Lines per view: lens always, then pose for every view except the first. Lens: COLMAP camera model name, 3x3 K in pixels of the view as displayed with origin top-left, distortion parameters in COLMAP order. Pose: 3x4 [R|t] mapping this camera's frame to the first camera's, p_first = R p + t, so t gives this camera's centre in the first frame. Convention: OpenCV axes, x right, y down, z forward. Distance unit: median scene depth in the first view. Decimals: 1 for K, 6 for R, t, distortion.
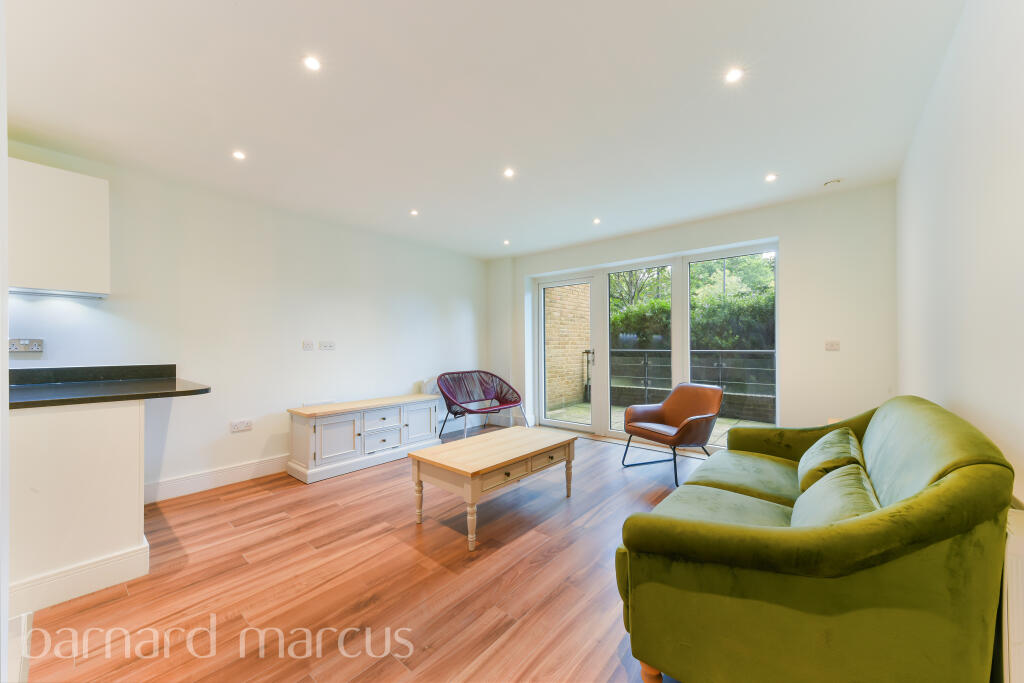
lens RADIAL K [[374.6, 0, 512.2], [0, 374.6, 343.9], [0, 0, 1]] dist [0.006690, -0.000115]
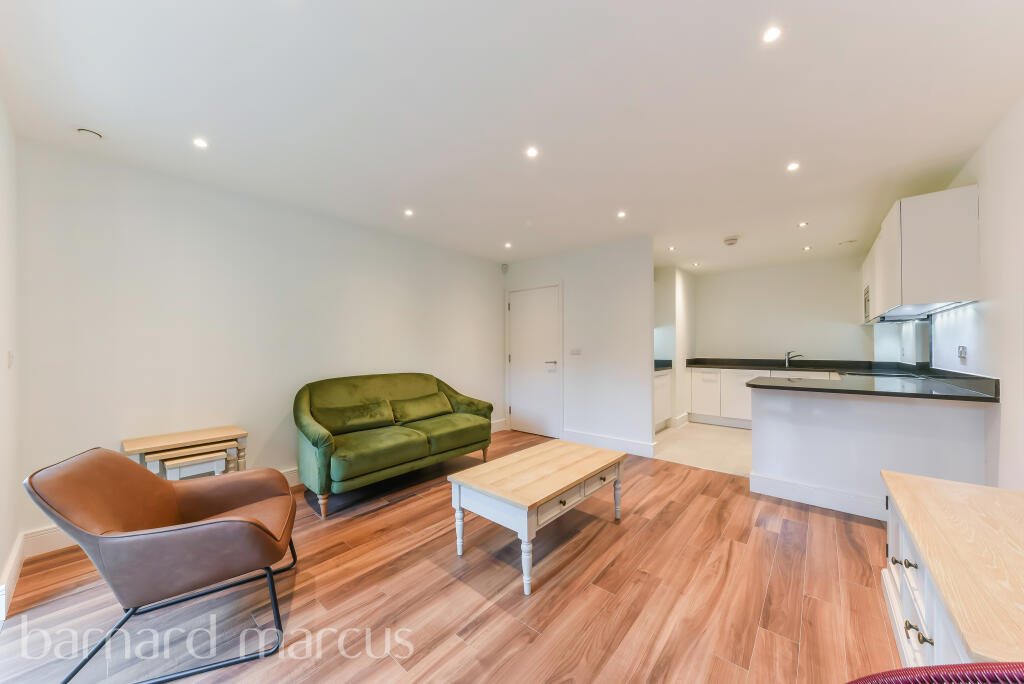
lens RADIAL K [[374.6, 0, 512.2], [0, 374.6, 344.4], [0, 0, 1]] dist [0.006690, -0.000115]
pose [[-0.999984, 0.005059, 0.002693, 0.048819], [0.005008, 0.999814, -0.018633, -0.000379], [-0.002787, -0.018619, -0.999823, 2.257603]]
